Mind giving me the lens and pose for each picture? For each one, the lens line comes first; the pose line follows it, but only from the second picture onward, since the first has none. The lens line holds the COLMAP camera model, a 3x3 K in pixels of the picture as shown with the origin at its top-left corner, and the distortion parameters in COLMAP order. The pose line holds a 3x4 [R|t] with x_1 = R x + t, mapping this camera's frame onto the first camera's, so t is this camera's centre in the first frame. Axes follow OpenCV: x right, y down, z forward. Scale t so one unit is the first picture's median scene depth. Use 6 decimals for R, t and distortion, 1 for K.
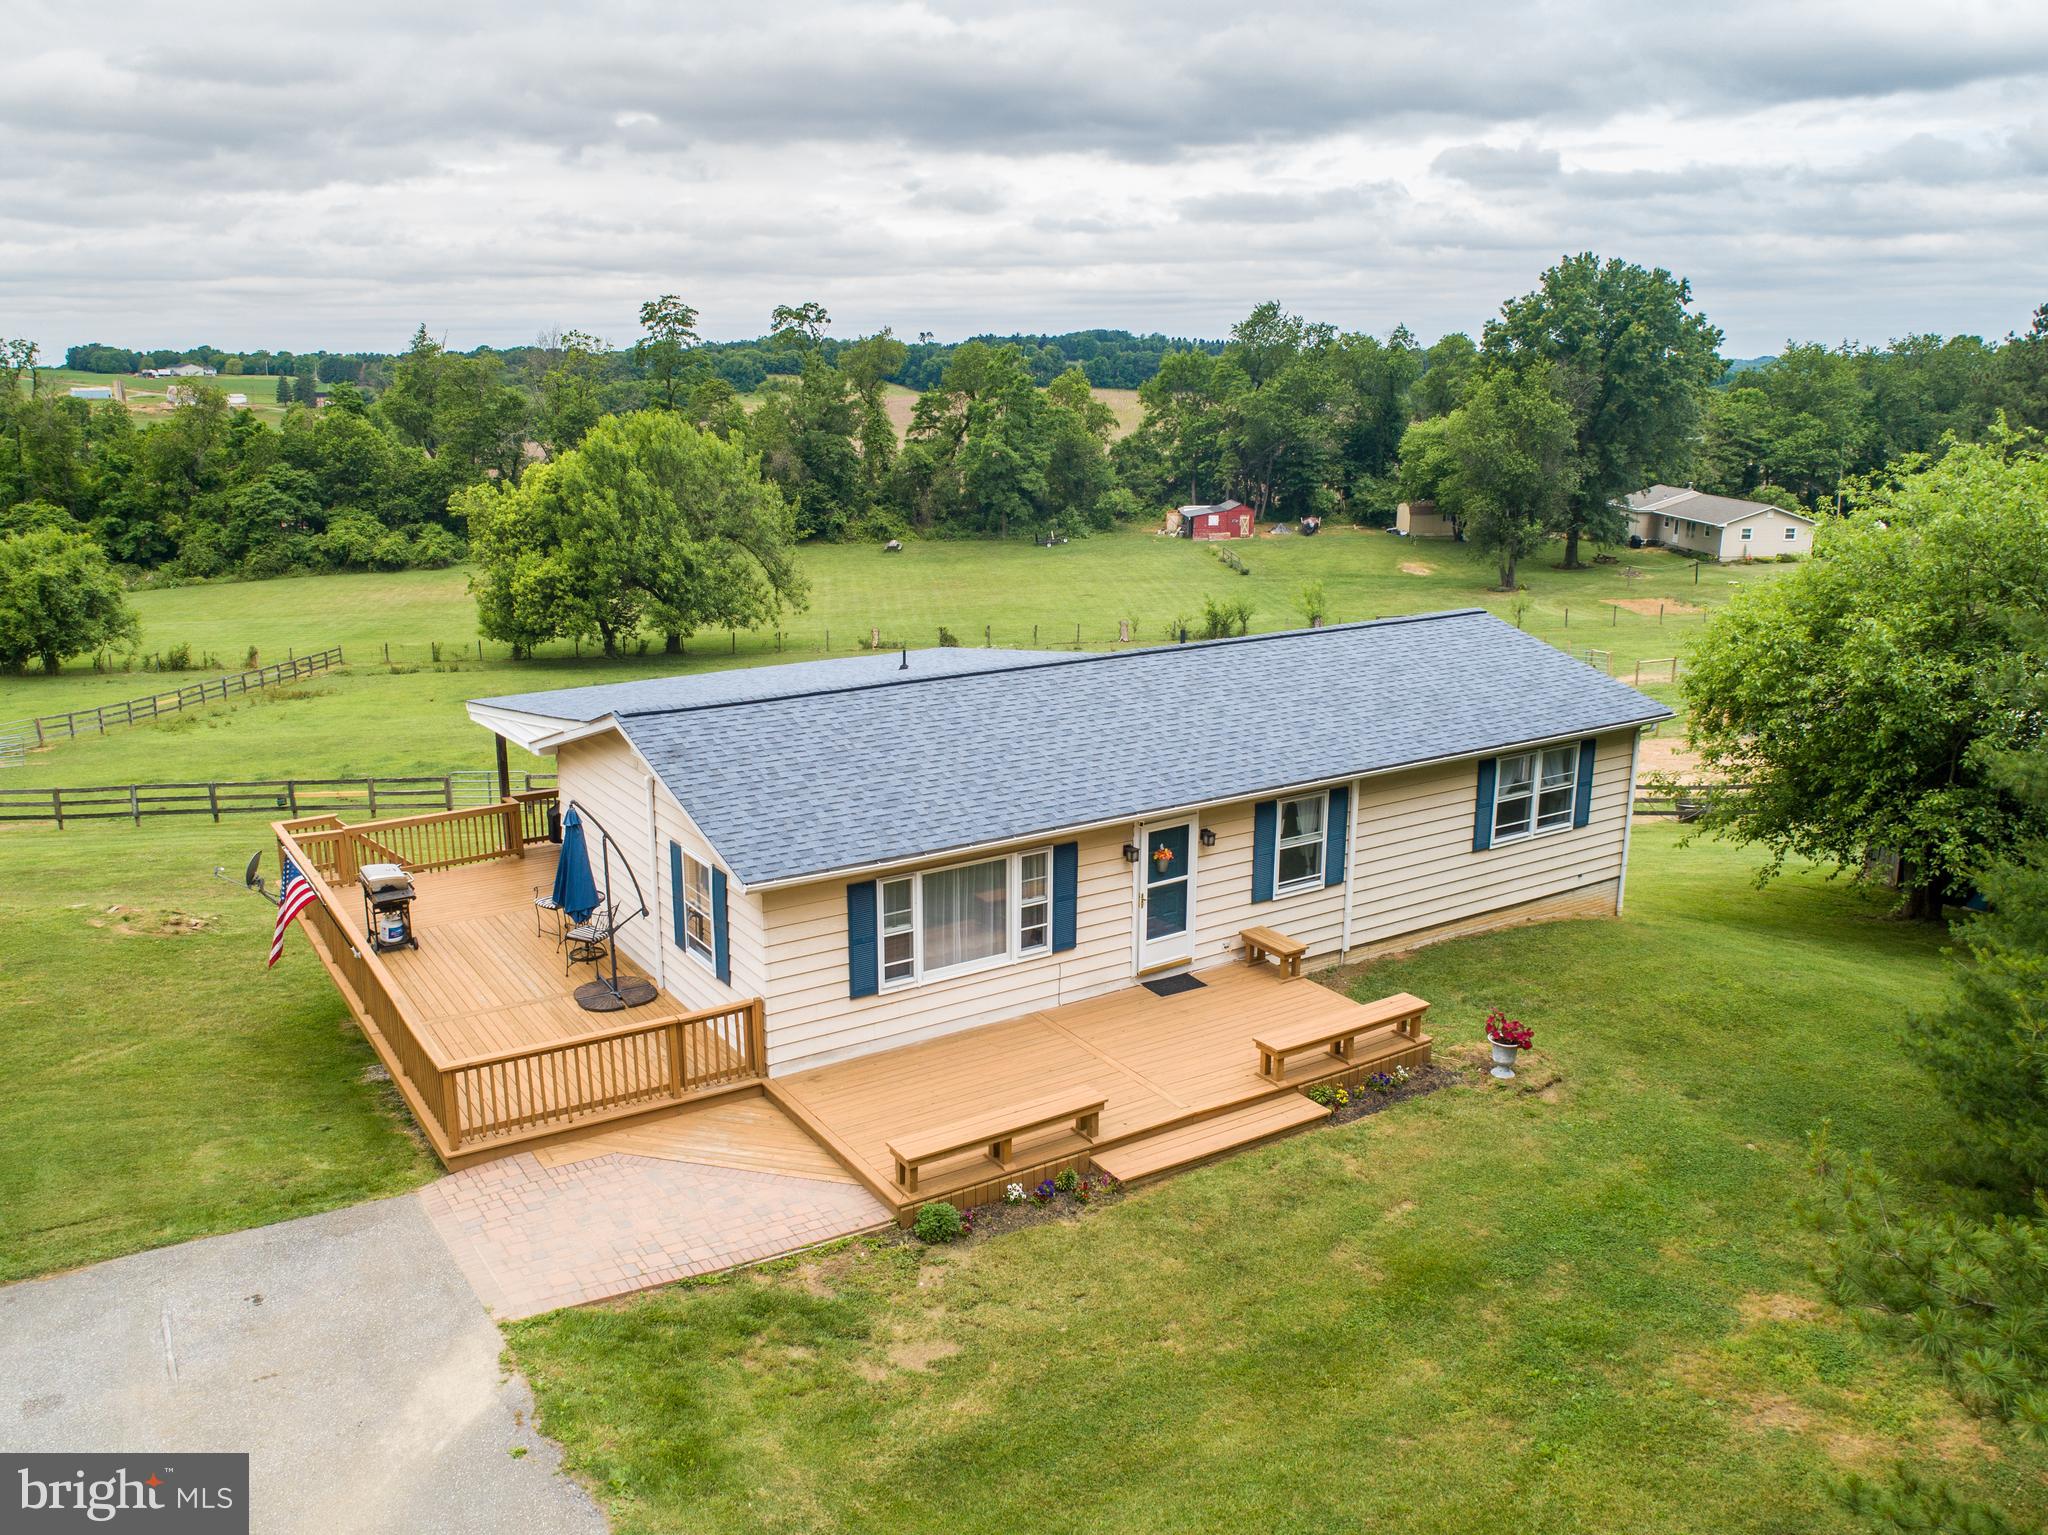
lens RADIAL K [[1573.2, 0, 950.0], [0, 1573.2, 769.7], [0, 0, 1]] dist [-0.026083, 0.009719]
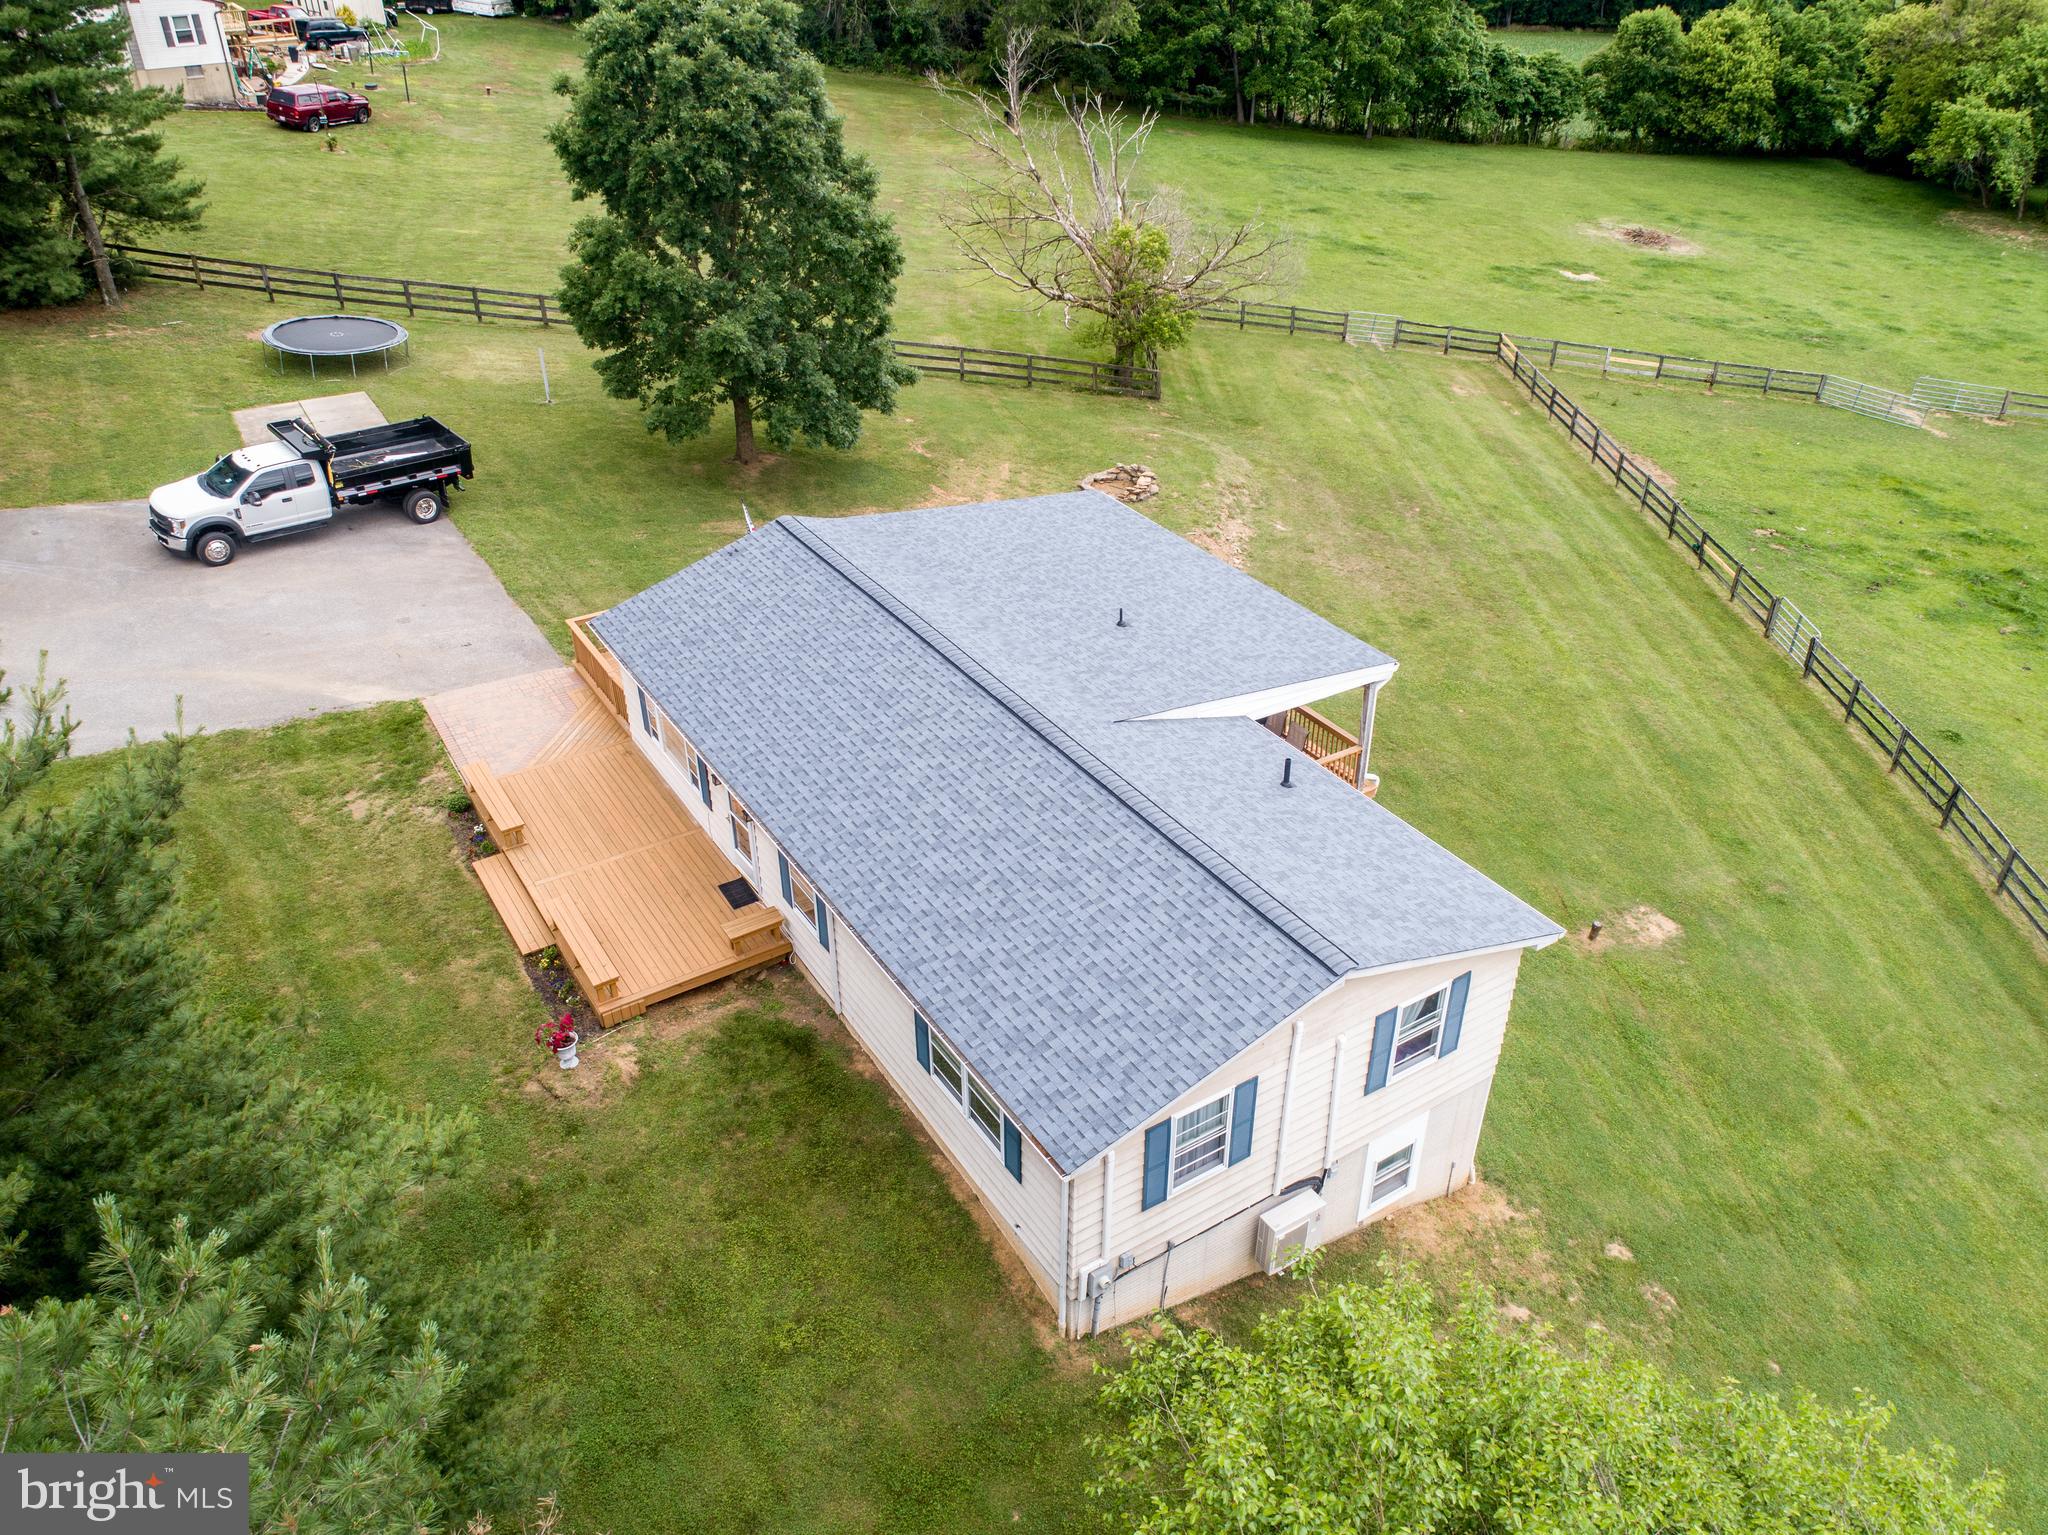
lens RADIAL K [[1544.5, 0, 1025.3], [0, 1544.5, 769.2], [0, 0, 1]] dist [-0.025650, 0.011393]
pose [[0.019466, 0.544630, -0.838450, 1.083633], [-0.240330, 0.816570, 0.524838, -0.624133], [0.970496, 0.191289, 0.146786, 0.974859]]
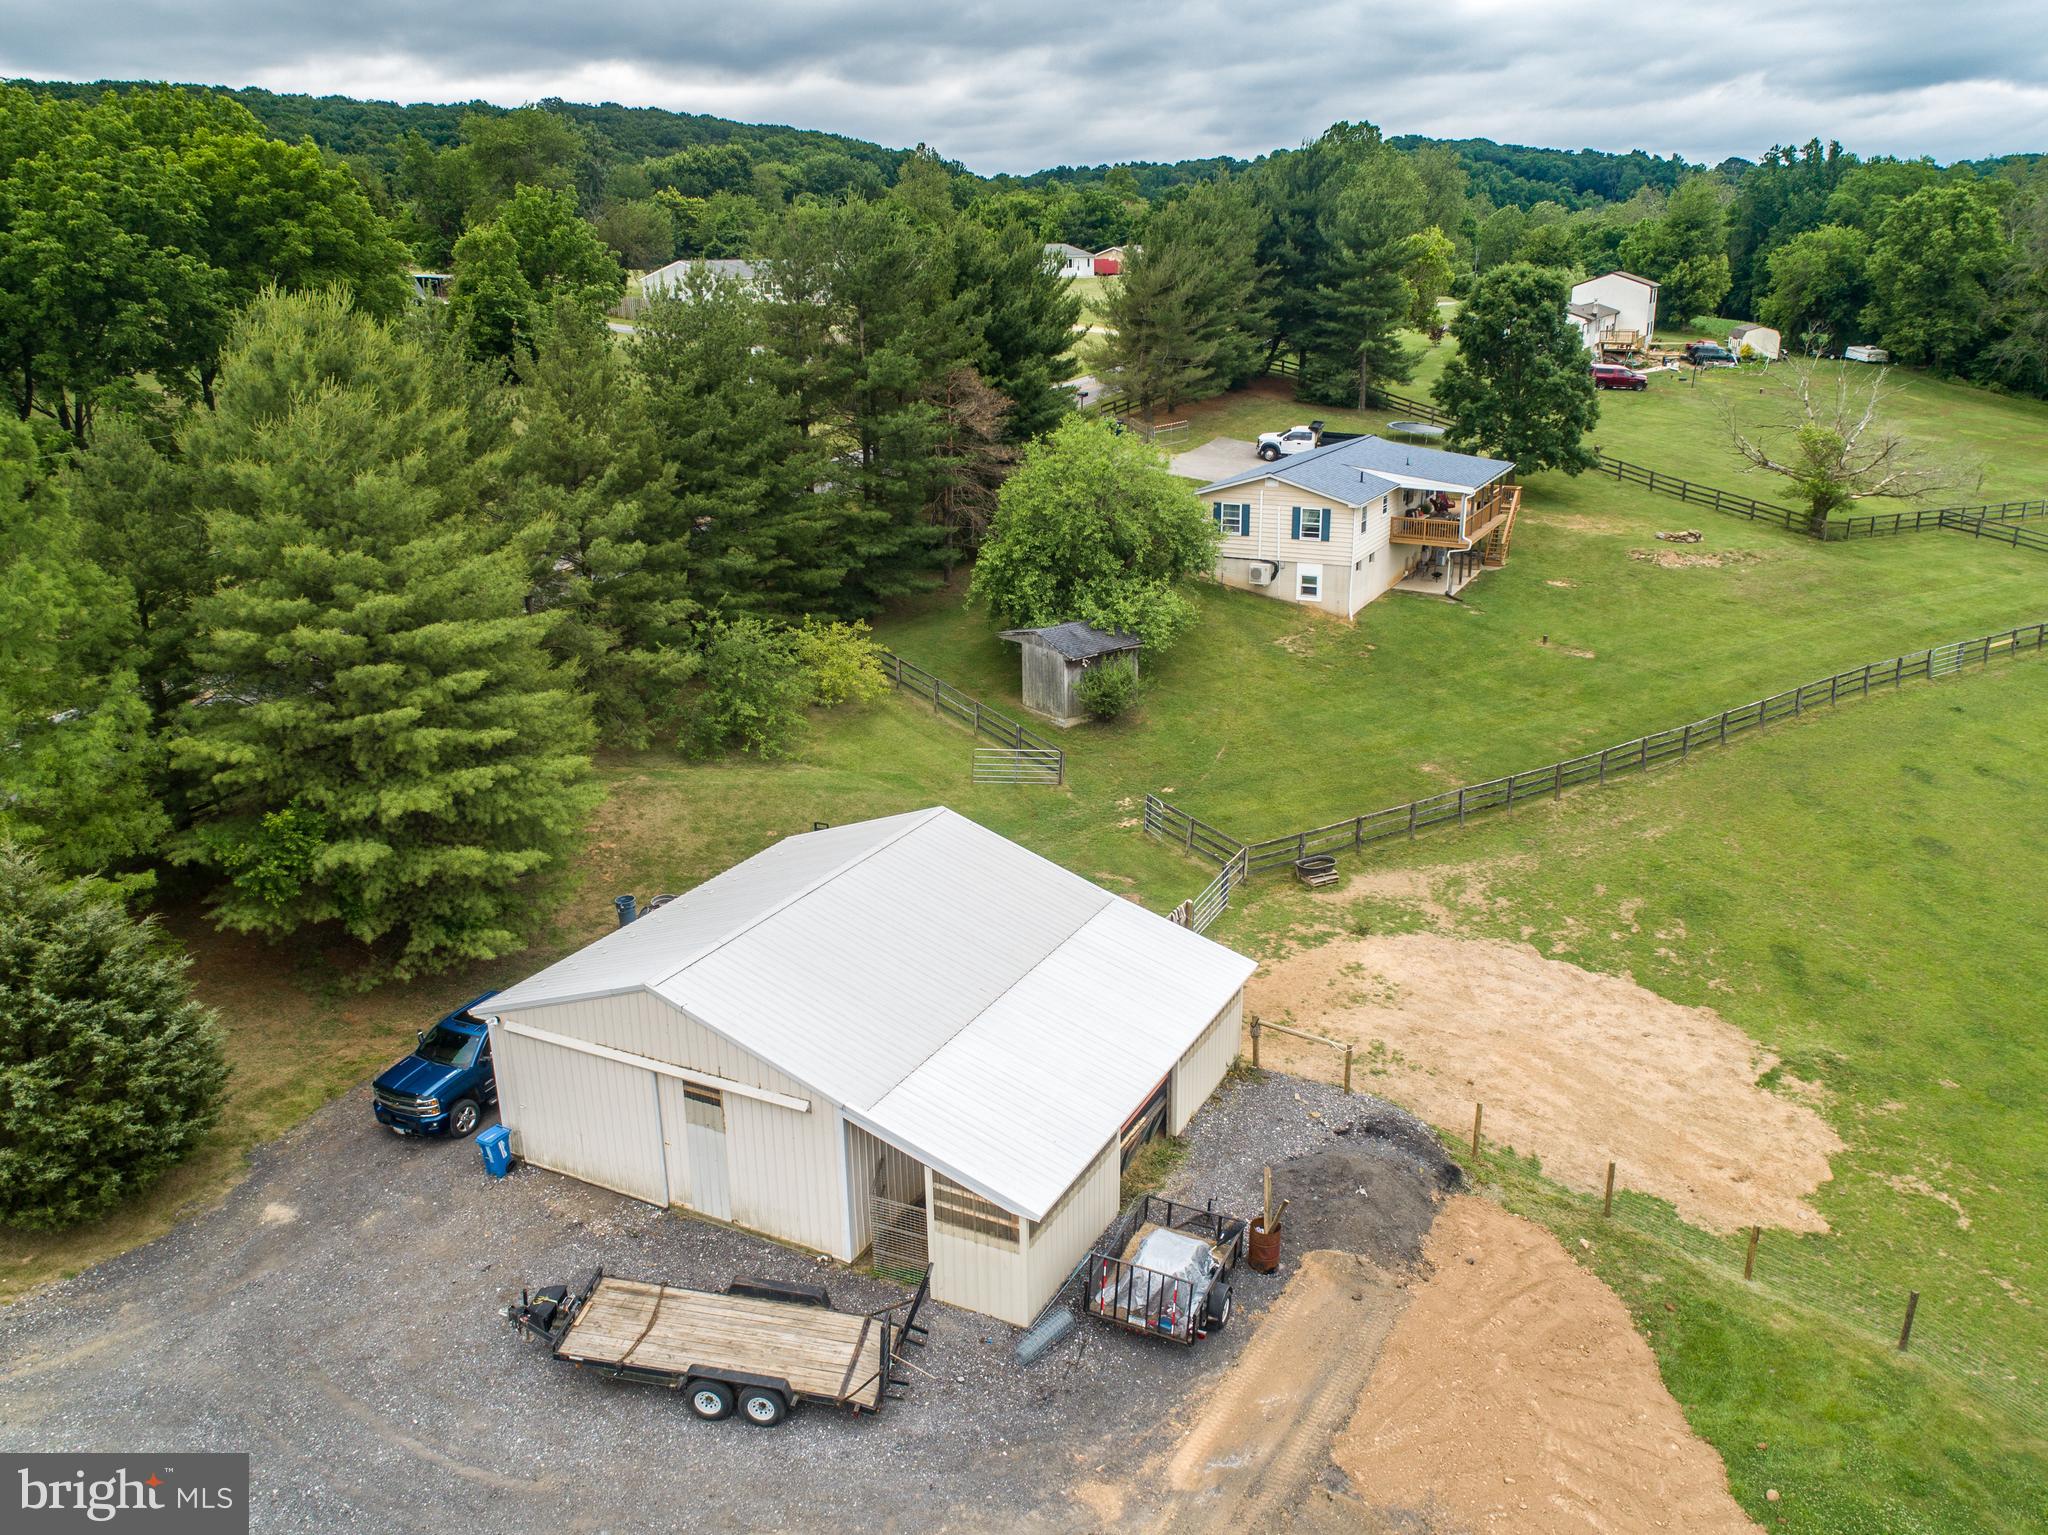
lens RADIAL K [[1570.2, 0, 1024.0], [0, 1570.2, 767.5], [0, 0, 1]] dist [-0.022469, 0.005382]
pose [[-0.852044, 0.181700, -0.490924, 2.508577], [-0.107821, 0.856800, 0.504250, -1.159835], [0.512246, 0.482575, -0.710440, 3.560966]]
